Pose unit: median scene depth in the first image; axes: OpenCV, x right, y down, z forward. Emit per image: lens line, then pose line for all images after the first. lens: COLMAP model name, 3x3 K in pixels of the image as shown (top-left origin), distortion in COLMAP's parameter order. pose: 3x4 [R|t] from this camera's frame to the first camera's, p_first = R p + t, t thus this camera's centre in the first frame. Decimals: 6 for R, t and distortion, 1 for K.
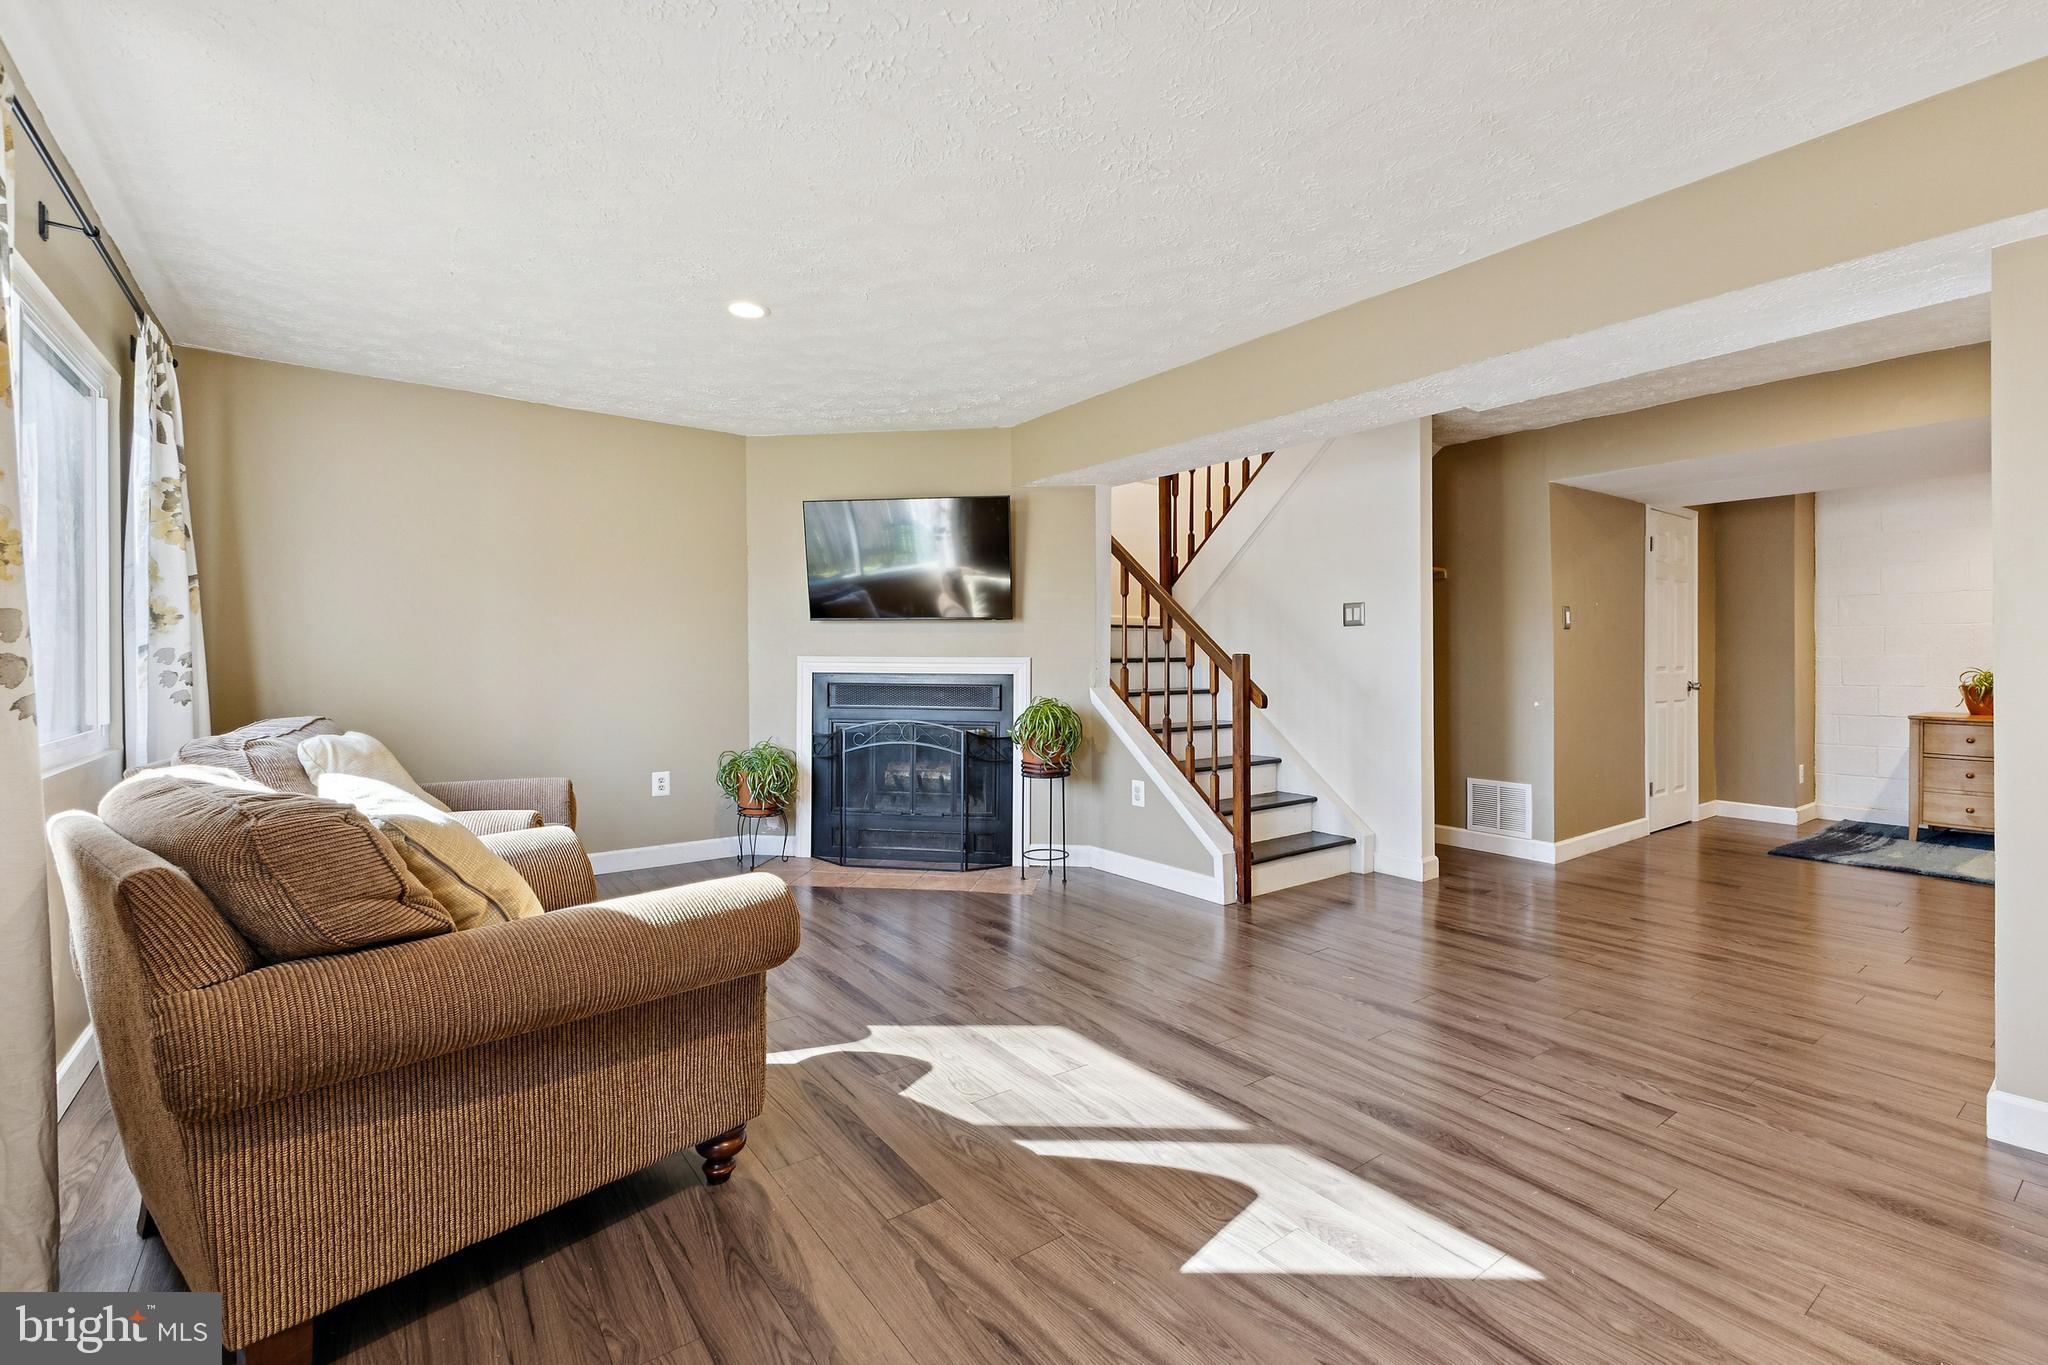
lens RADIAL K [[892.8, 0, 1034.9], [0, 892.8, 664.9], [0, 0, 1]] dist [0.010972, -0.002281]
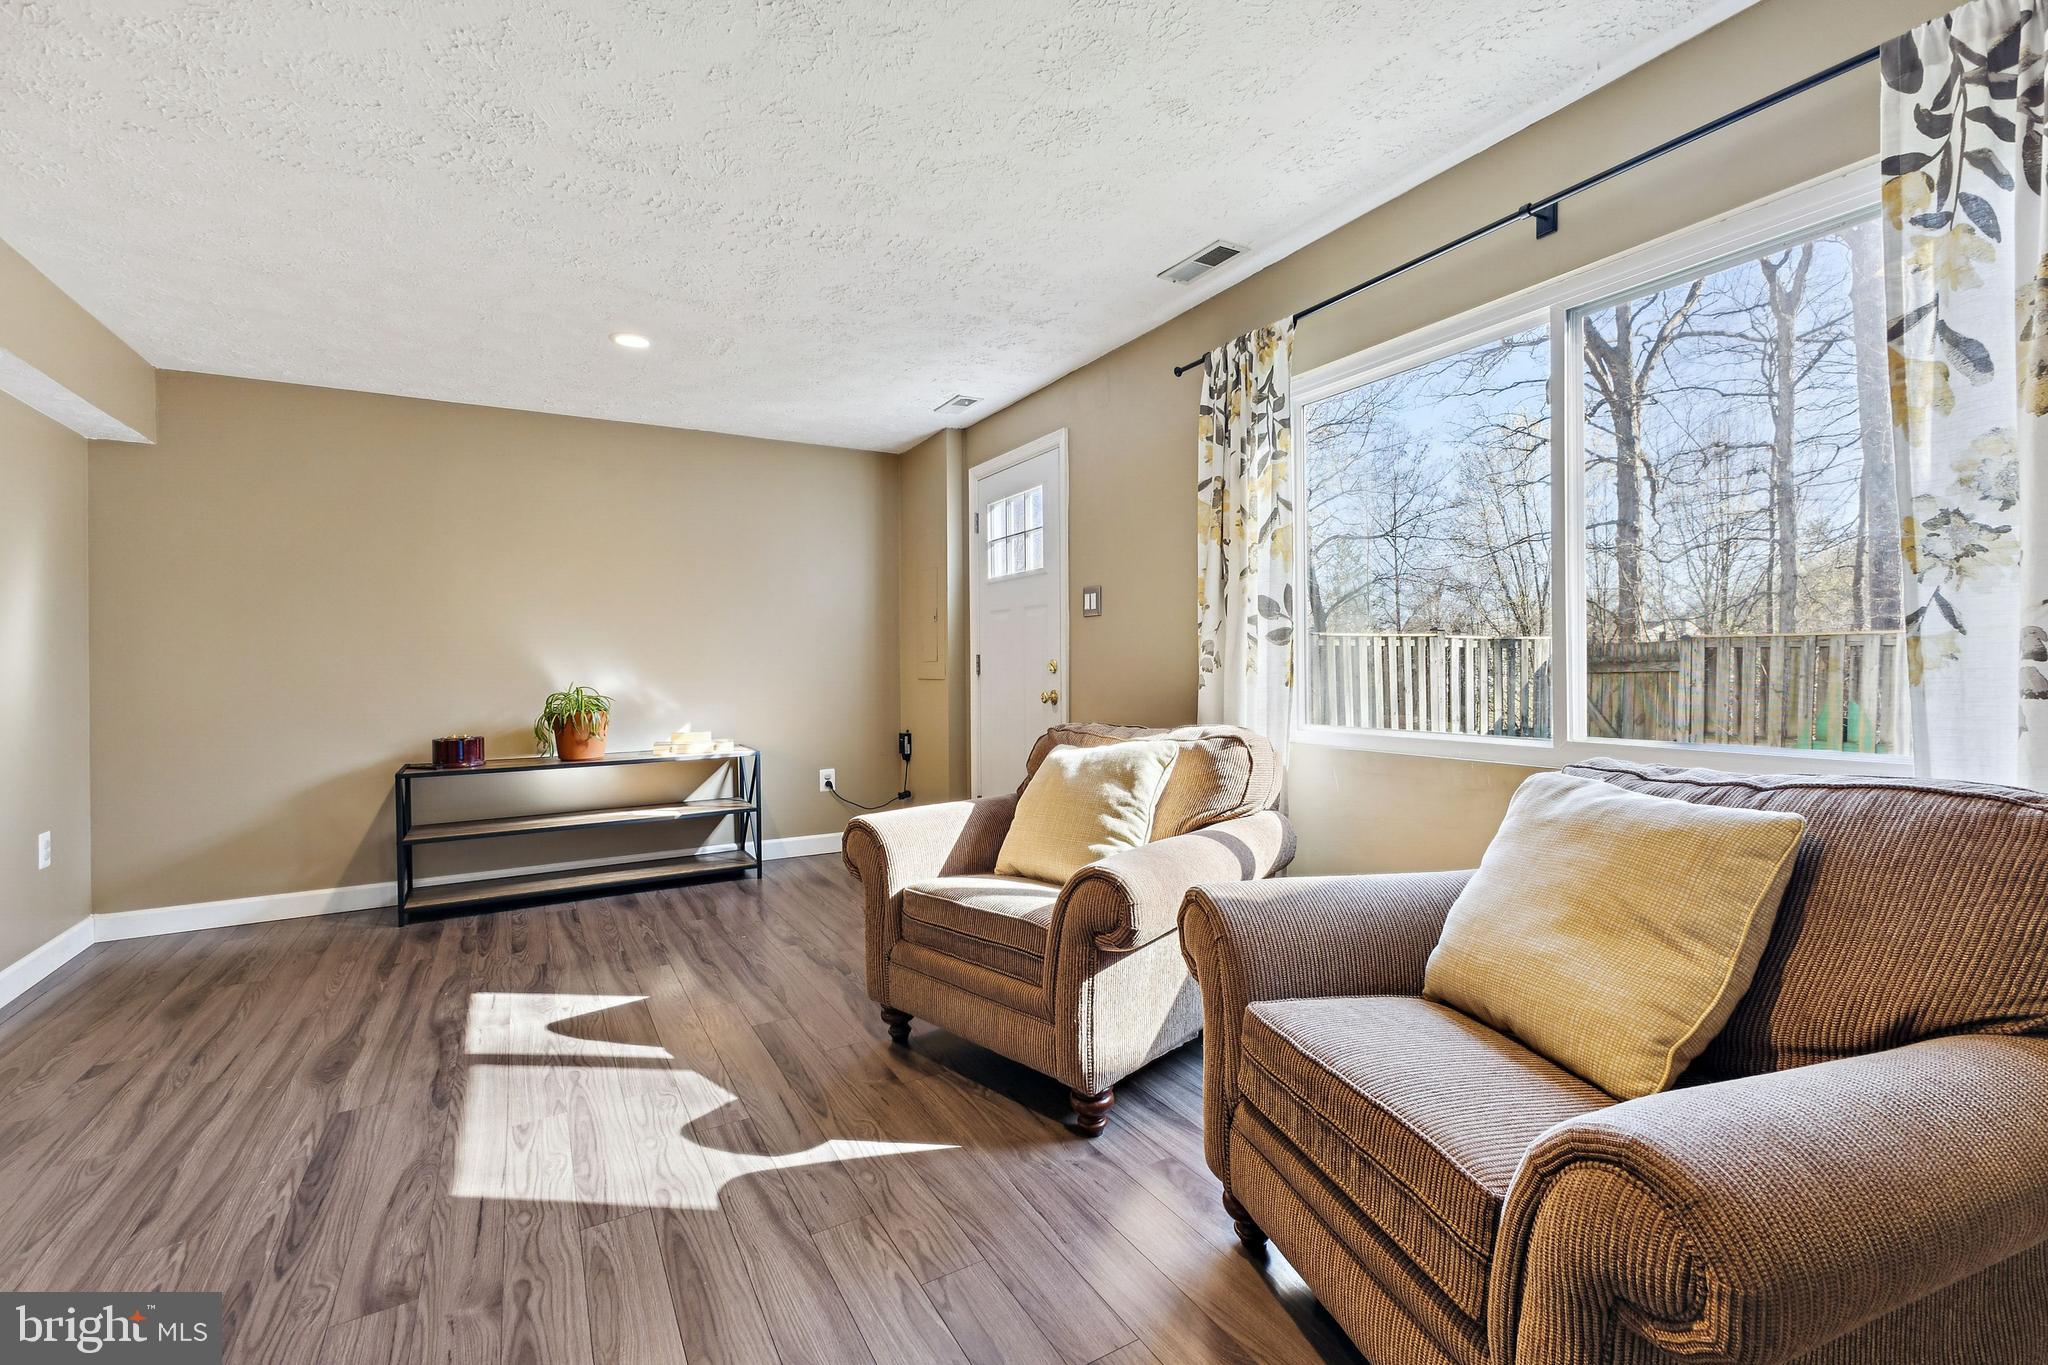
lens RADIAL K [[892.8, 0, 1026.1], [0, 892.8, 670.8], [0, 0, 1]] dist [0.010972, -0.002281]
pose [[-0.991698, 0.011095, 0.128109, -0.528915], [0.013024, 0.999814, 0.014229, -0.006224], [-0.127927, 0.015779, -0.991658, 1.695353]]
